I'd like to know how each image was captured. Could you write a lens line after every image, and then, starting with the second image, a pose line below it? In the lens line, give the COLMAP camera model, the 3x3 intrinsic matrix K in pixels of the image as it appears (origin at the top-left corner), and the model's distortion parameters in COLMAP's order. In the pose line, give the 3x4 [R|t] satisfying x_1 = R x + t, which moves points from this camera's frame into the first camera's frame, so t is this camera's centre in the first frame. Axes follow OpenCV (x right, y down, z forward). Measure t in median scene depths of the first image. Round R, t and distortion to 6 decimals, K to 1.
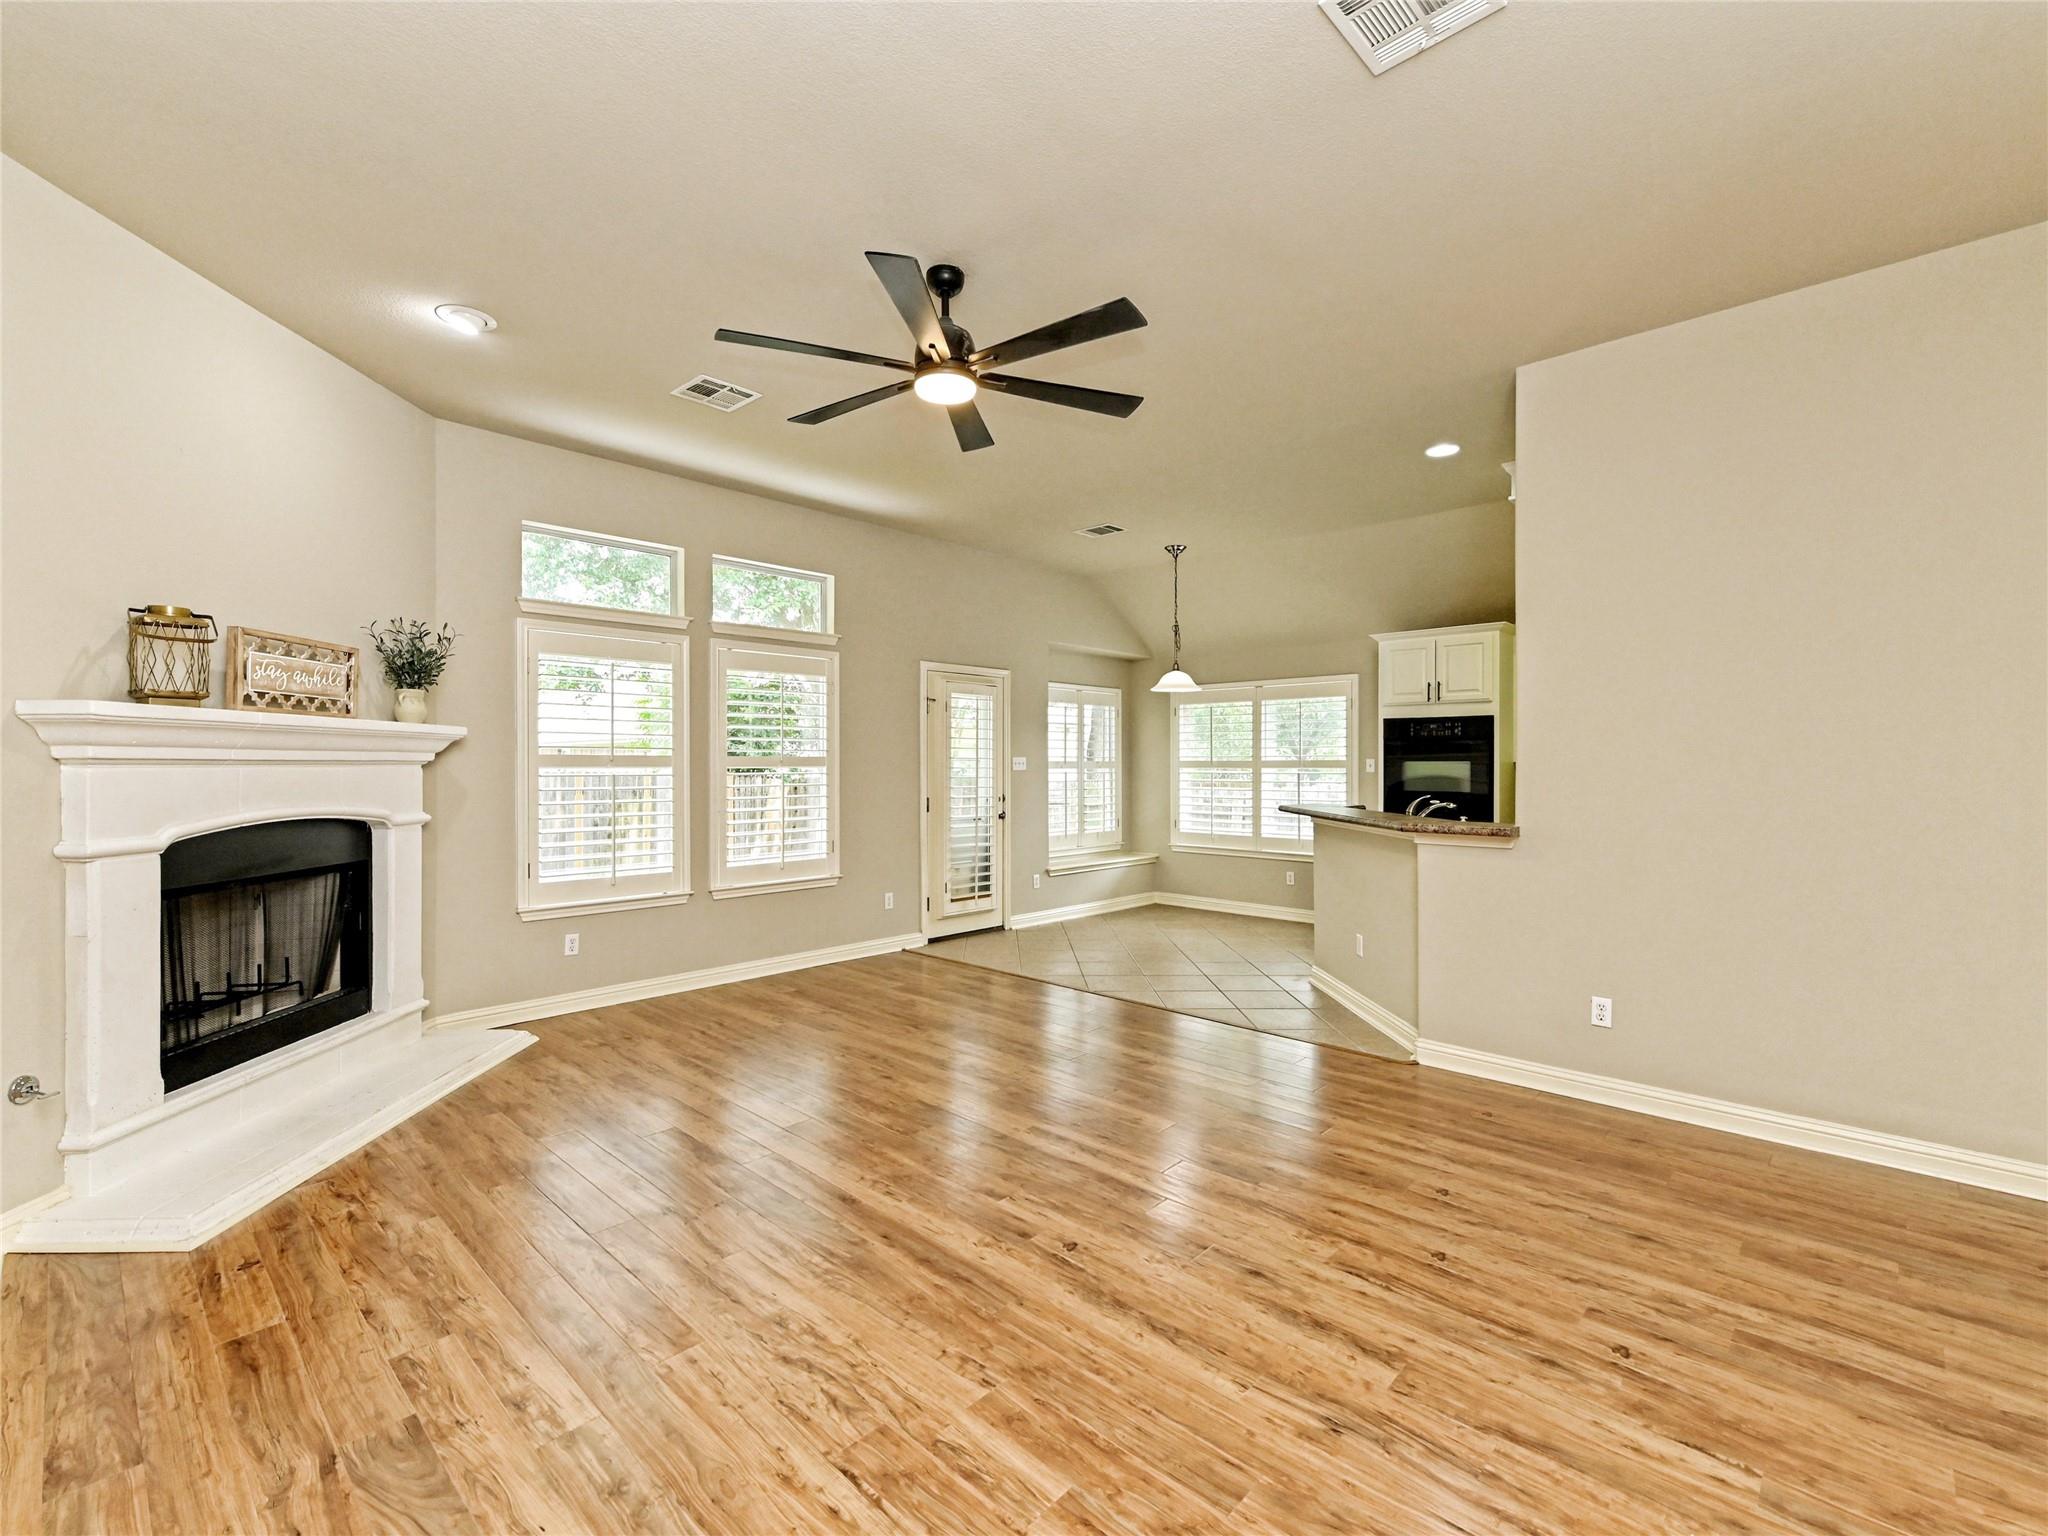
lens RADIAL K [[905.5, 0, 1019.7], [0, 905.5, 764.9], [0, 0, 1]] dist [0.002133, -0.000966]
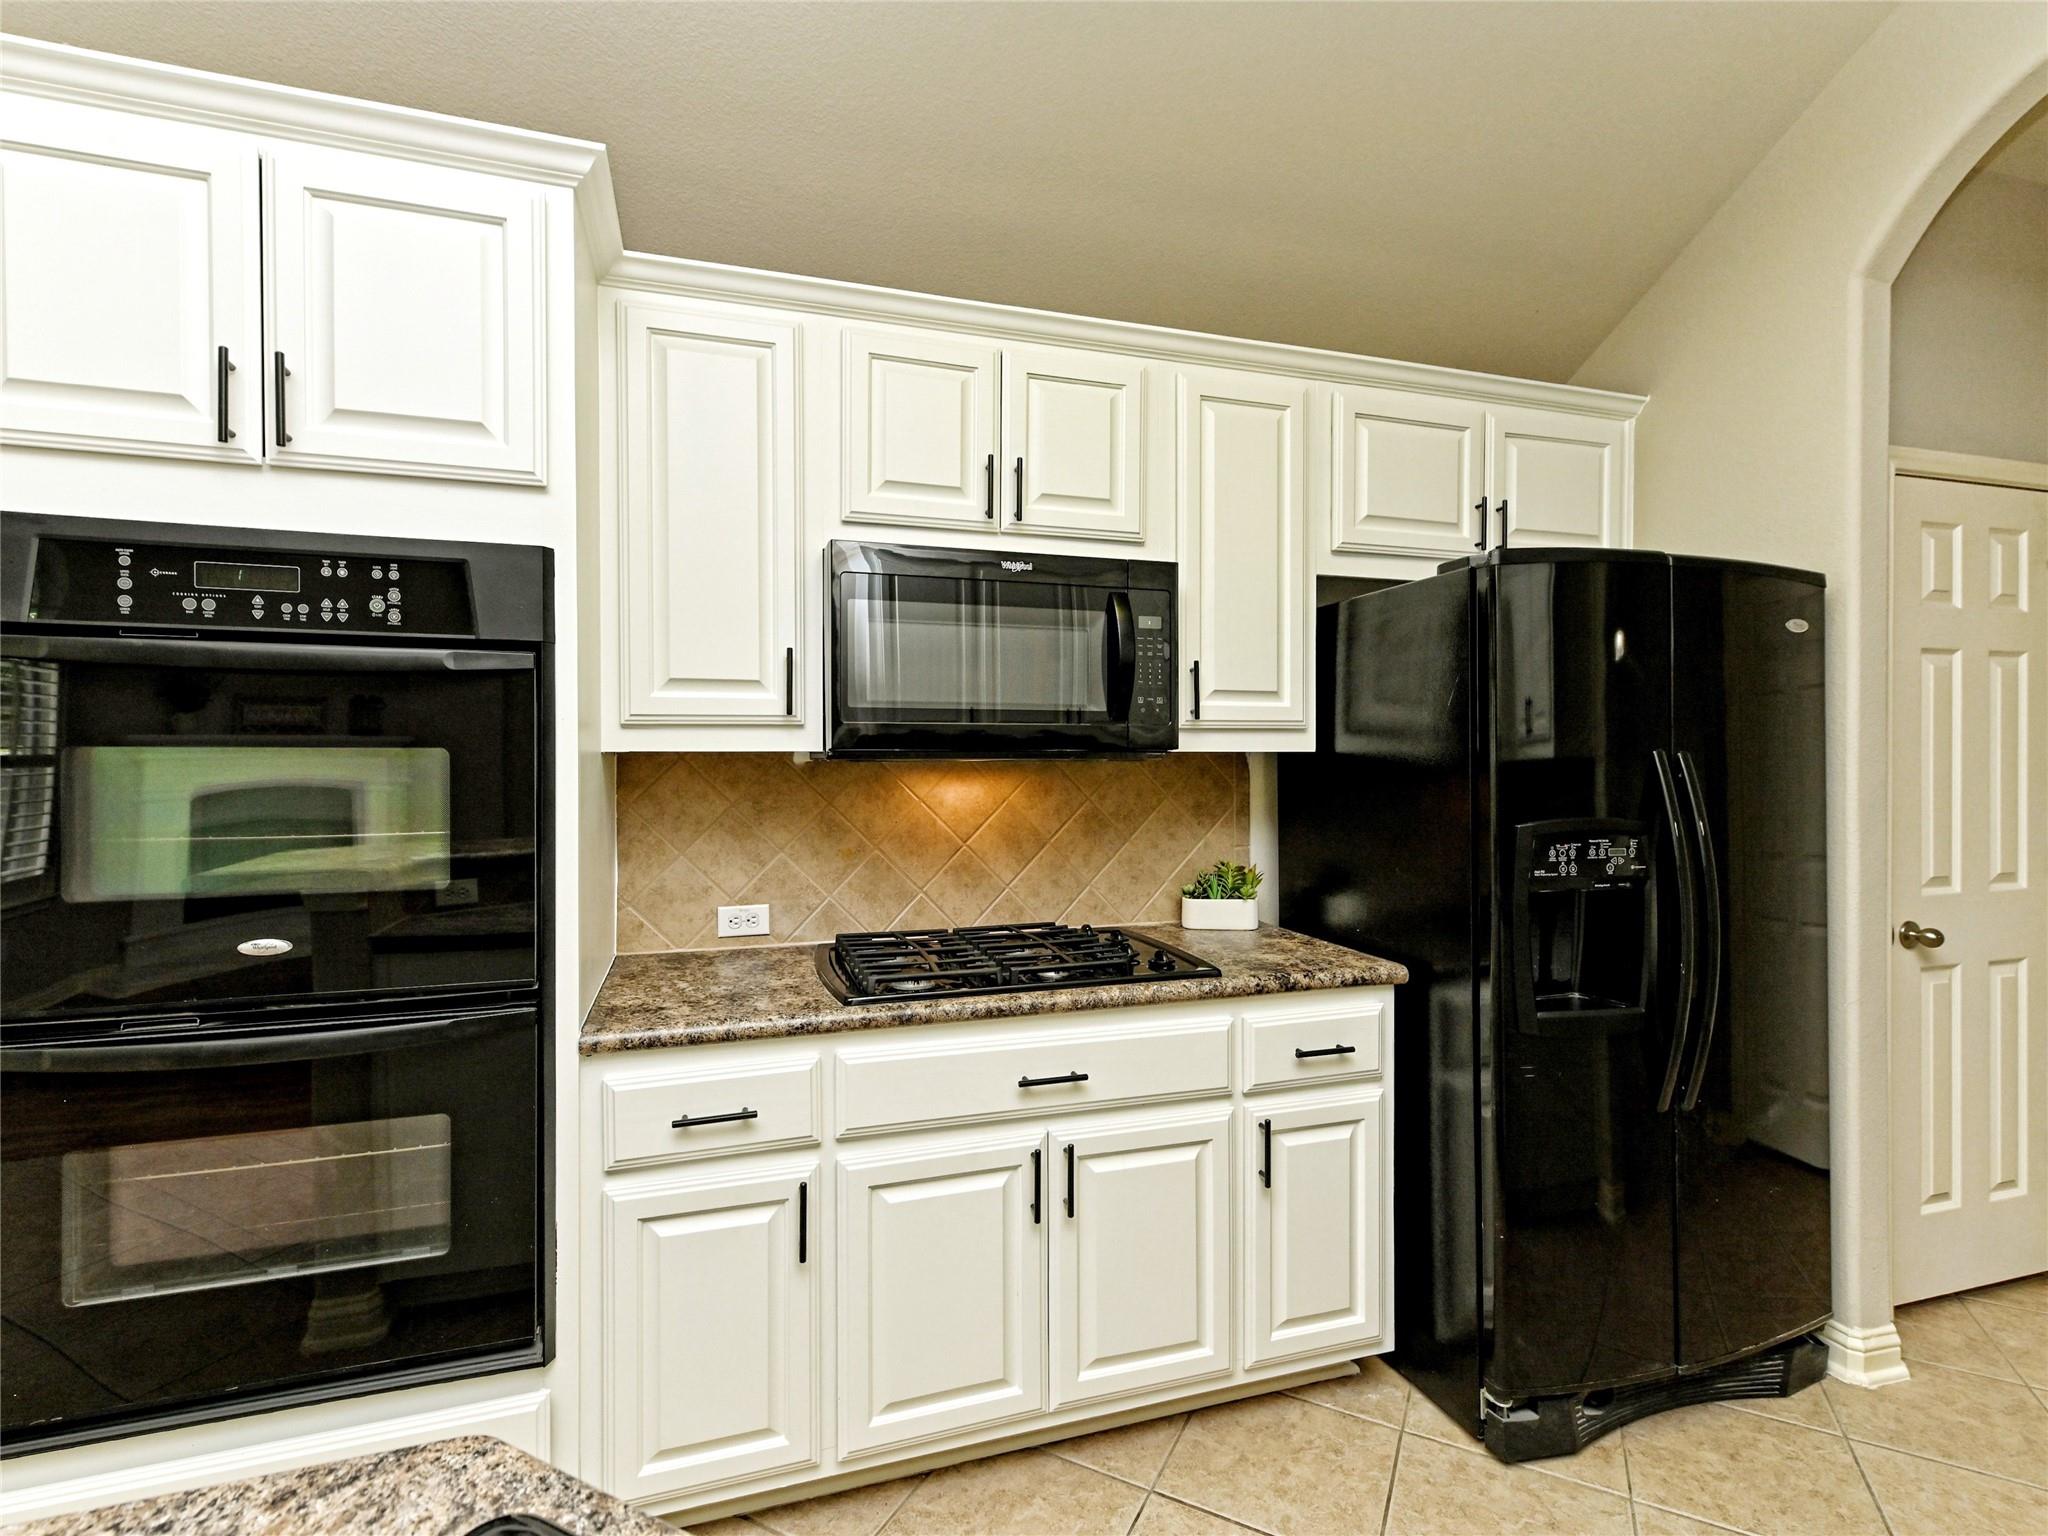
lens RADIAL K [[973.2, 0, 1021.9], [0, 973.2, 758.1], [0, 0, 1]] dist [0.009522, 0.000877]
pose [[0.480772, -0.002851, 0.876841, 0.649987], [0.001995, 0.999996, 0.002158, -0.003046], [-0.876844, 0.000712, 0.480775, 1.391751]]
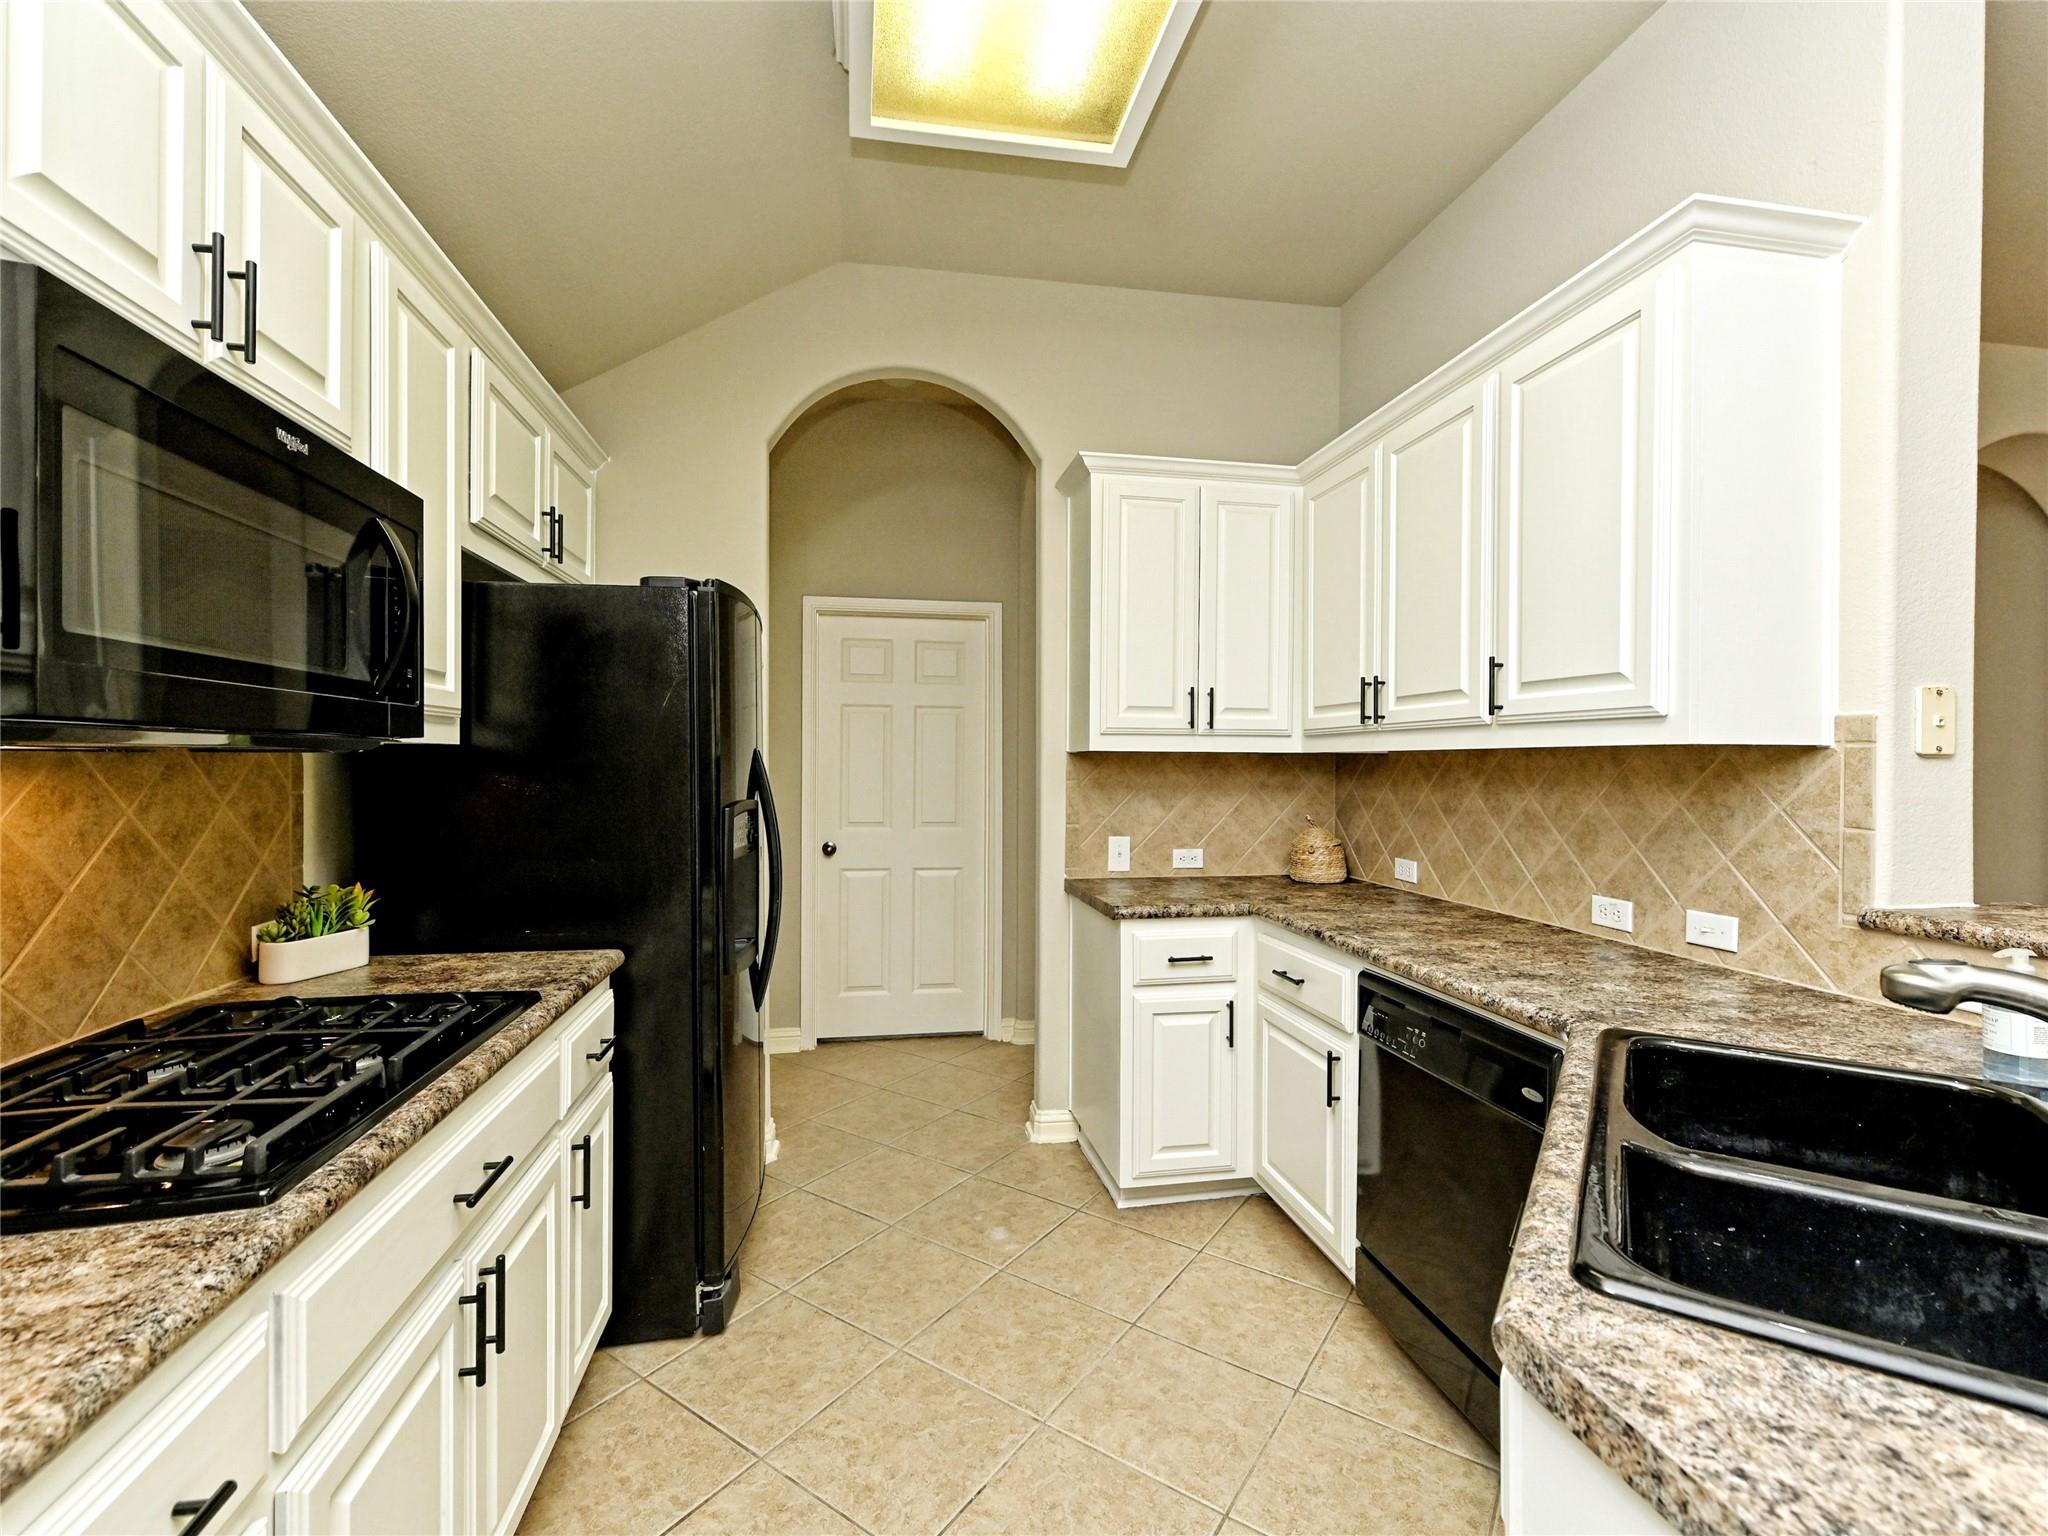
lens RADIAL K [[905.5, 0, 1019.7], [0, 905.5, 764.9], [0, 0, 1]] dist [0.002133, -0.000966]
pose [[-0.811063, -0.005902, 0.584929, 0.735269], [-0.004508, 0.999982, 0.003839, 0.003215], [-0.584942, 0.000477, -0.811075, 1.795646]]
